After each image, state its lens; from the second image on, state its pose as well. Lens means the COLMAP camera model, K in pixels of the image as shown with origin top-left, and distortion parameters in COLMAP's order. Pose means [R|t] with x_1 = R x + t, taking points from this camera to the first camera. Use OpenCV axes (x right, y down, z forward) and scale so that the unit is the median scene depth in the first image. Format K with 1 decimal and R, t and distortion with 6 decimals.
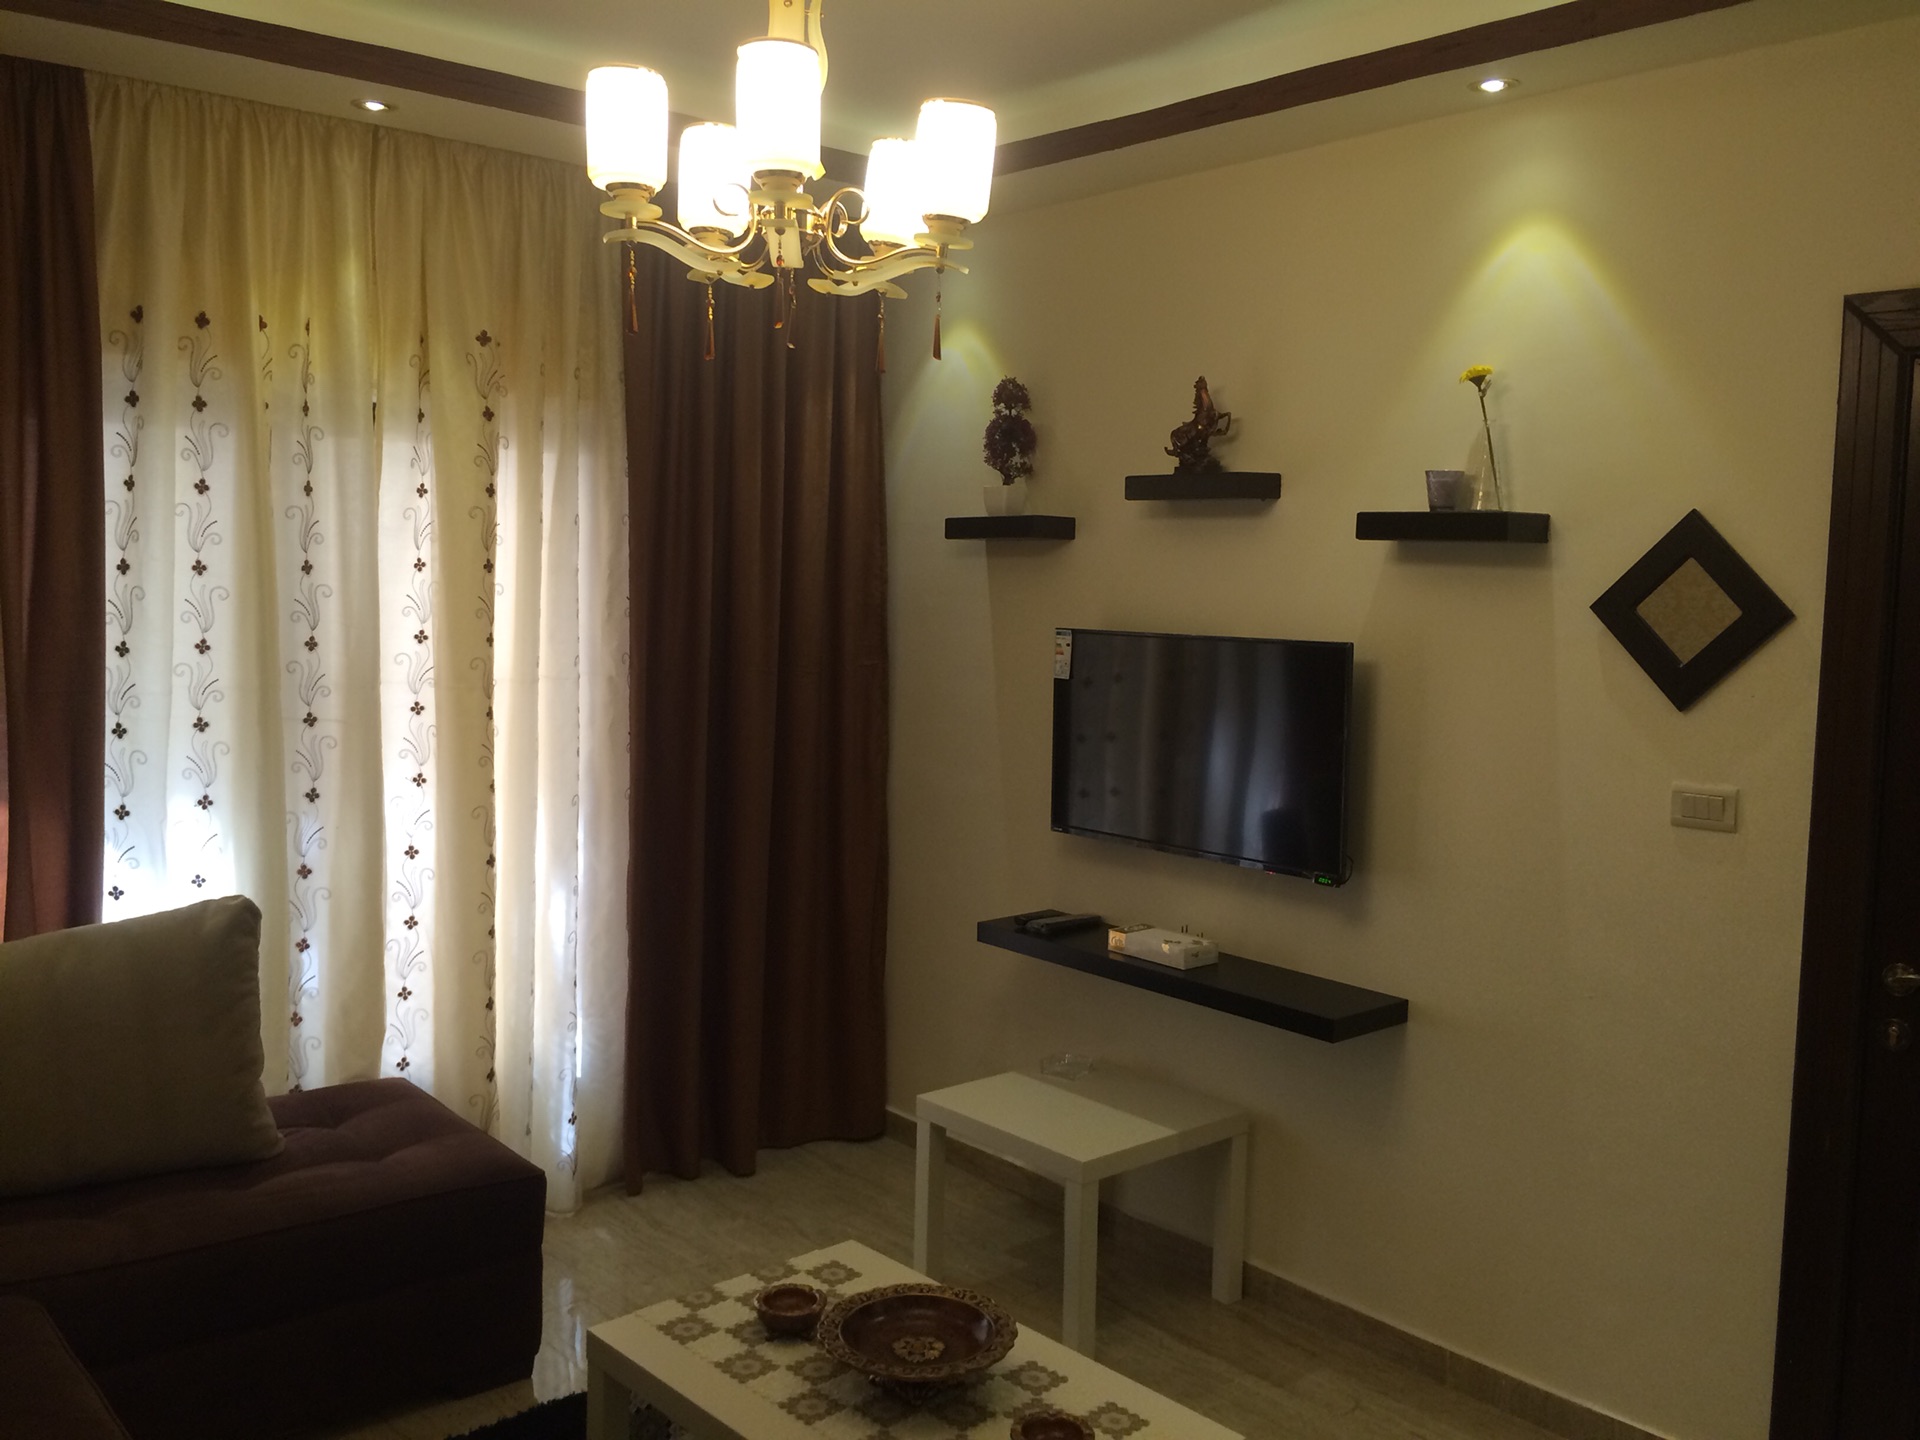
lens RADIAL K [[1628.0, 0, 942.6], [0, 1628.0, 710.8], [0, 0, 1]] dist [0.077978, -0.111192]
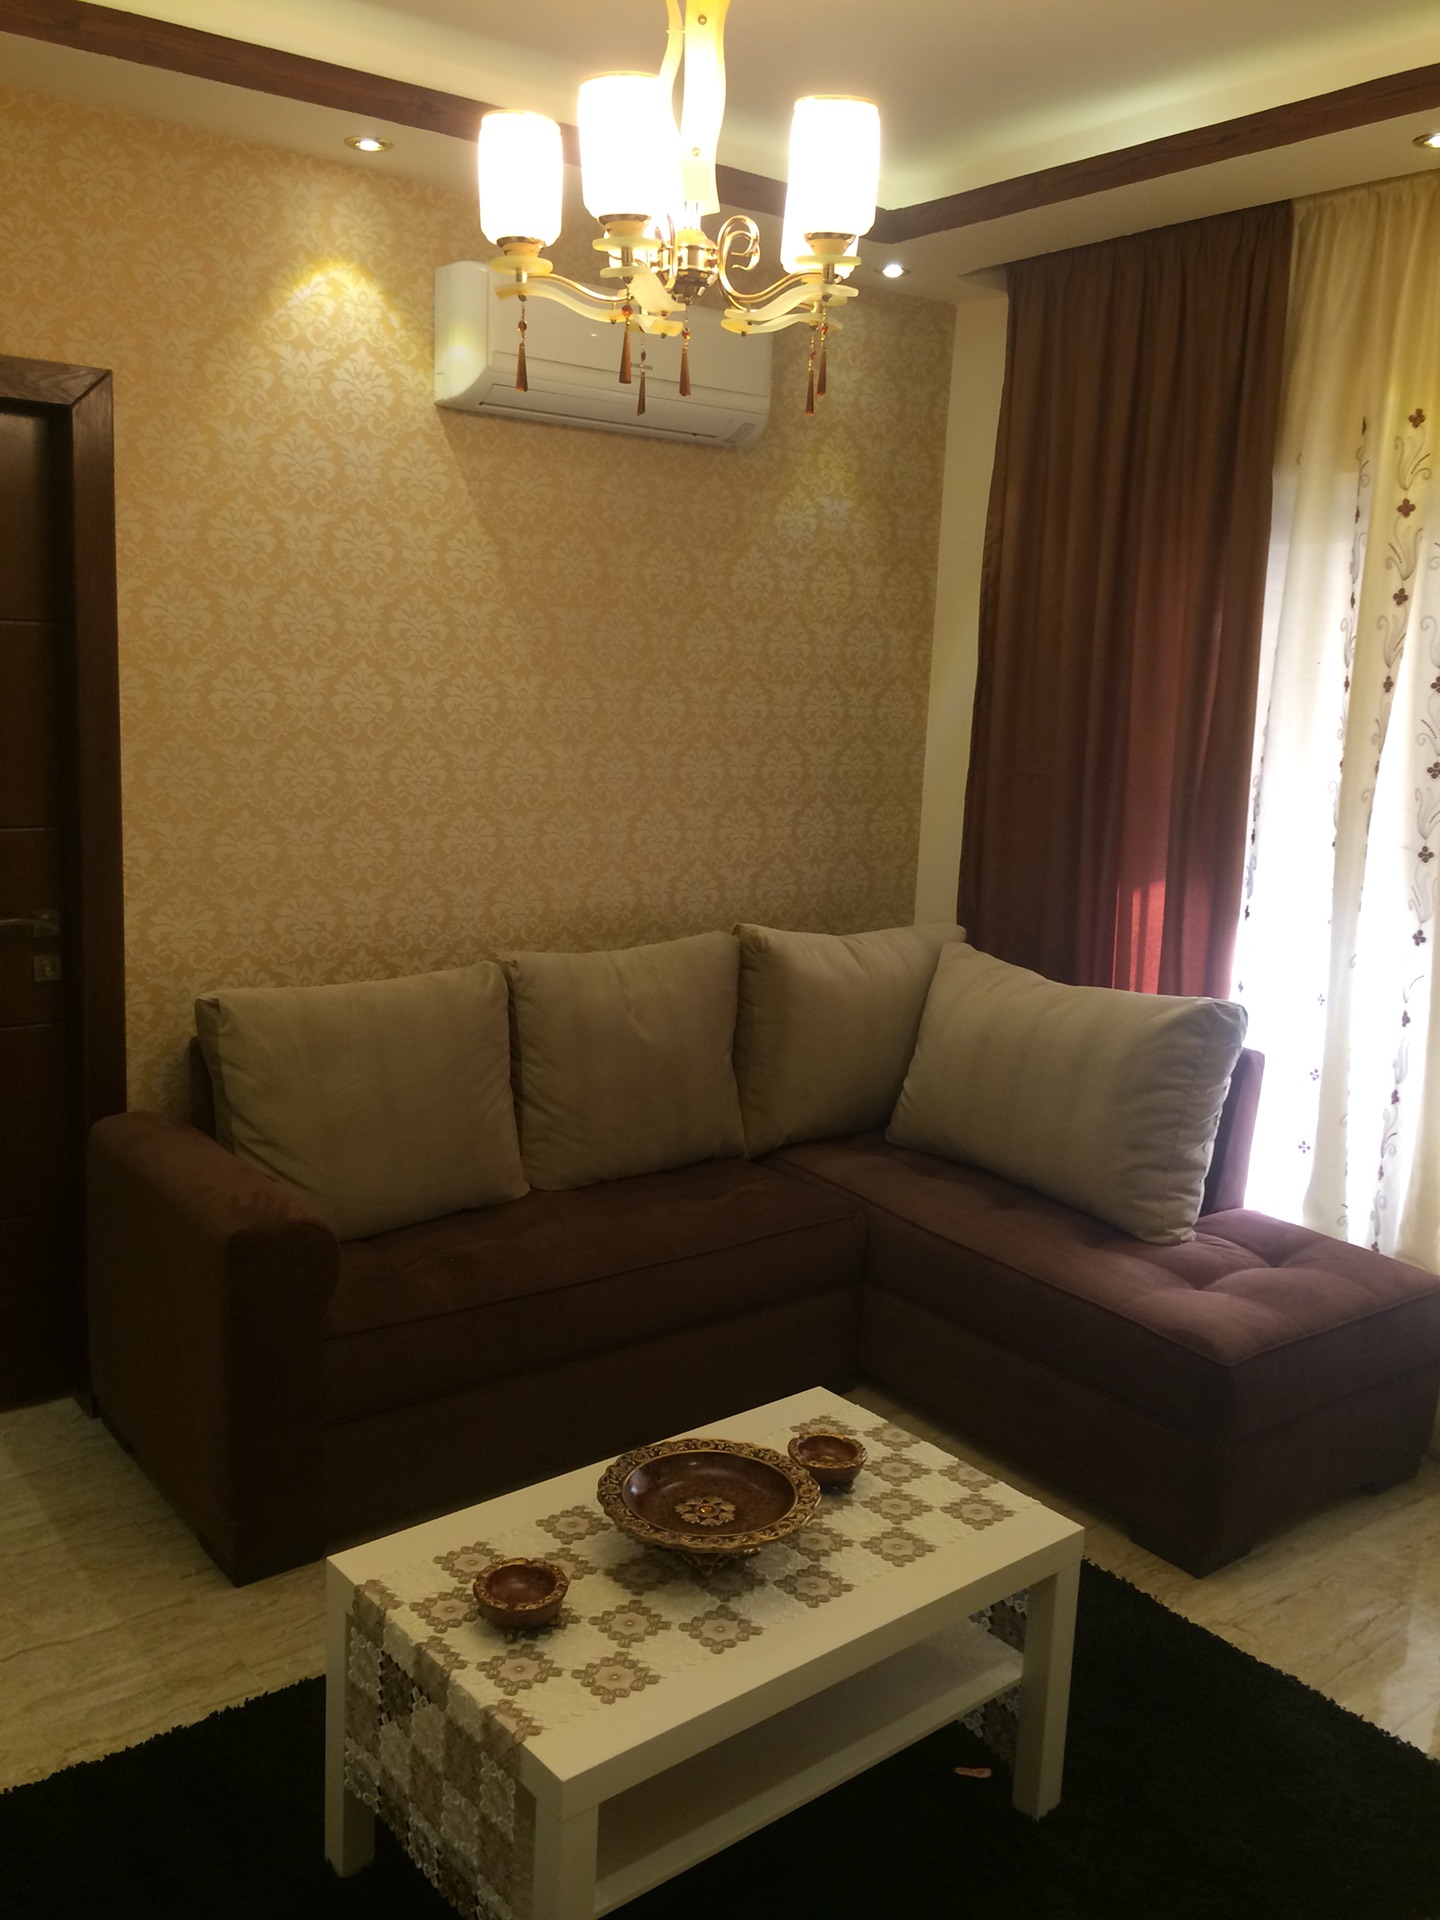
lens RADIAL K [[1628.0, 0, 731.9], [0, 1628.0, 945.4], [0, 0, 1]] dist [0.077978, -0.111192]
pose [[-0.029860, 0.148536, -0.988456, 0.536250], [-0.131882, 0.979666, 0.151200, -0.032556], [0.990816, 0.134875, -0.009664, 0.641240]]
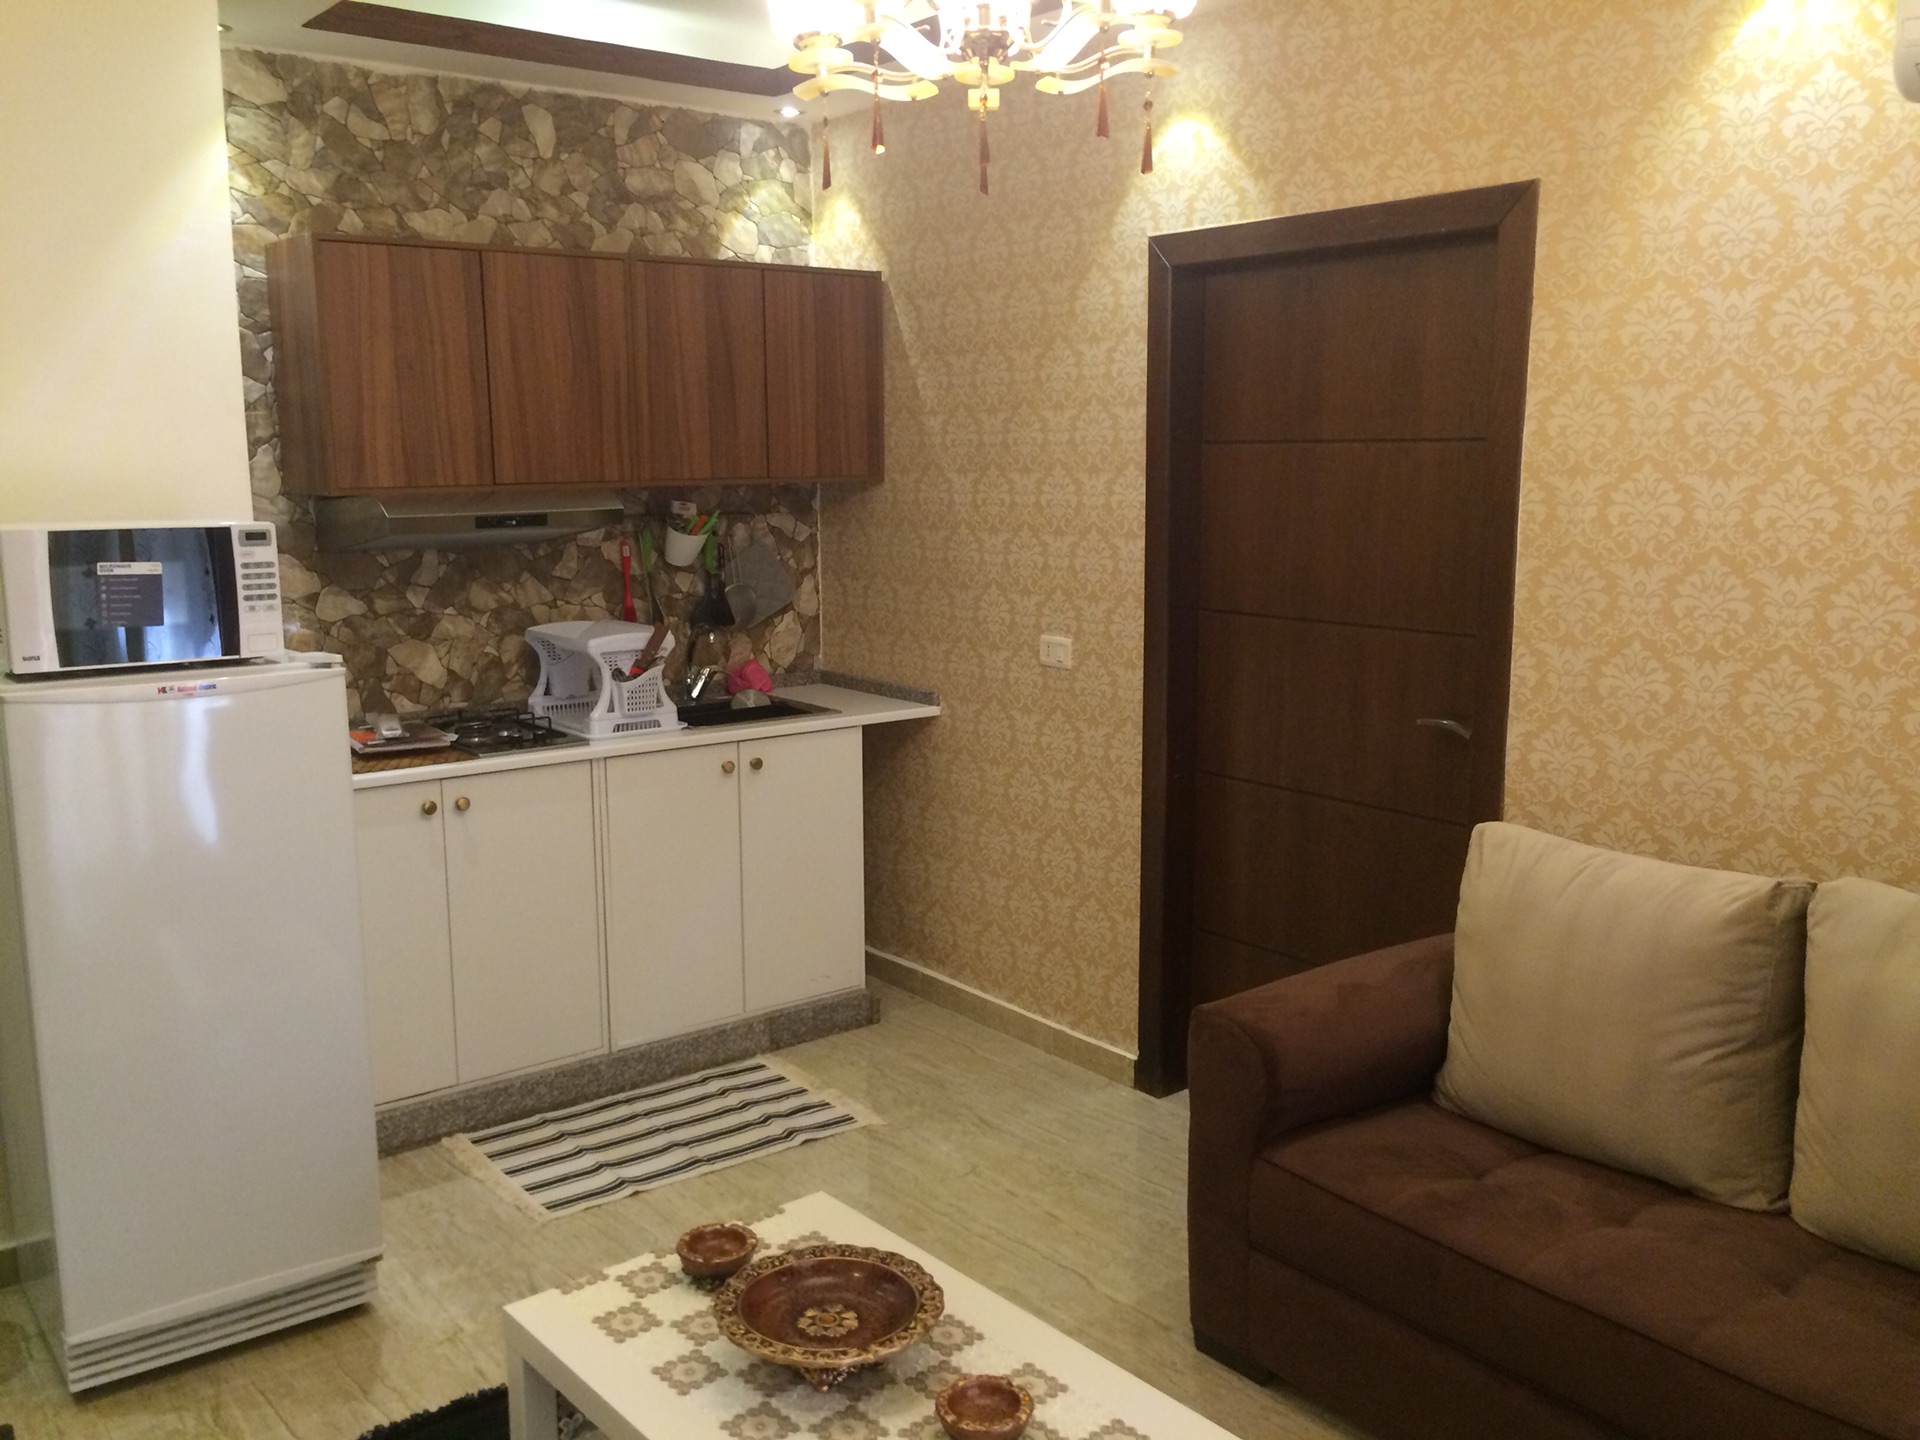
lens RADIAL K [[1628.0, 0, 948.9], [0, 1628.0, 699.6], [0, 0, 1]] dist [0.077978, -0.111192]
pose [[-0.999113, -0.026897, 0.032403, -0.063217], [-0.018382, 0.970824, 0.239087, -0.089650], [-0.037889, 0.238279, -0.970457, 1.149297]]
